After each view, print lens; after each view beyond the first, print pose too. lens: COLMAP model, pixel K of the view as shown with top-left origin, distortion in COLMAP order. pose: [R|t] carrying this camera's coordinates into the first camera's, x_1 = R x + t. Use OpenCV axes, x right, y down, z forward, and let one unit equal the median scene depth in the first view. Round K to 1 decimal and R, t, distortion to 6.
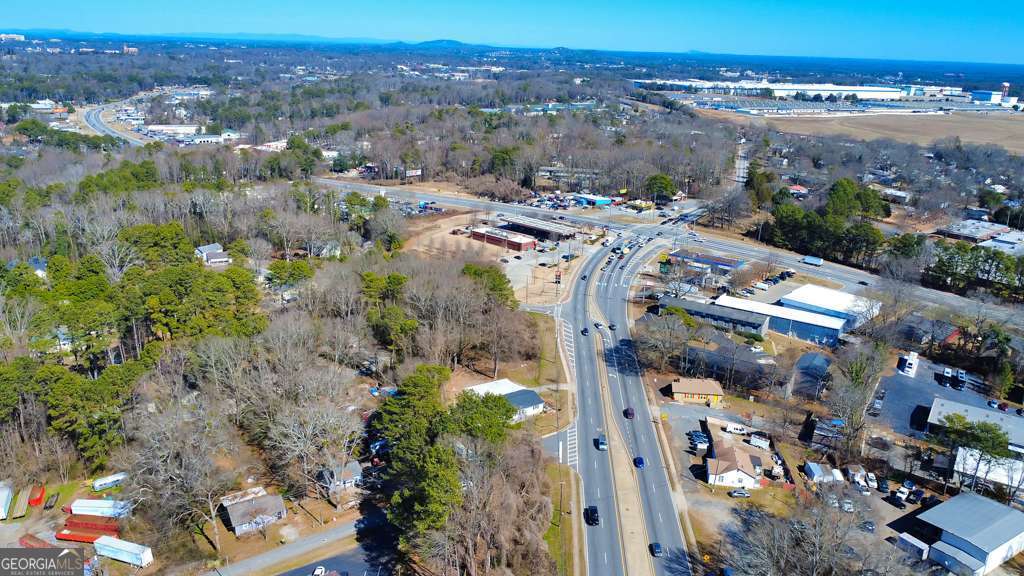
lens RADIAL K [[765.8, 0, 508.0], [0, 765.8, 286.4], [0, 0, 1]] dist [0.005304, -0.013710]
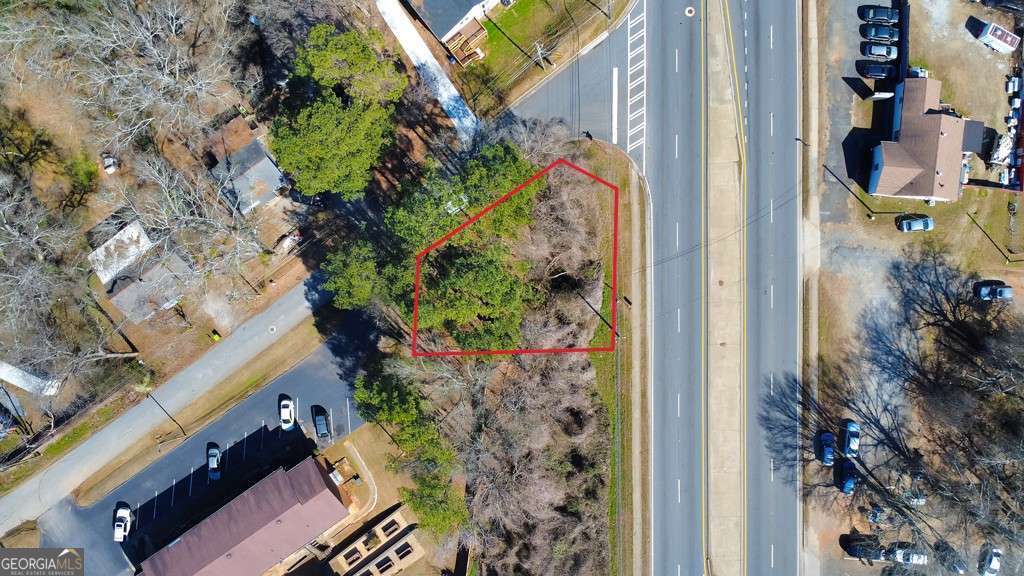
lens RADIAL K [[765.8, 0, 508.0], [0, 765.8, 286.4], [0, 0, 1]] dist [0.005304, -0.013710]
pose [[0.995696, -0.065195, -0.065879, 0.022785], [0.081192, 0.270723, 0.959227, -0.324071], [-0.044701, -0.960447, 0.274851, 0.827626]]
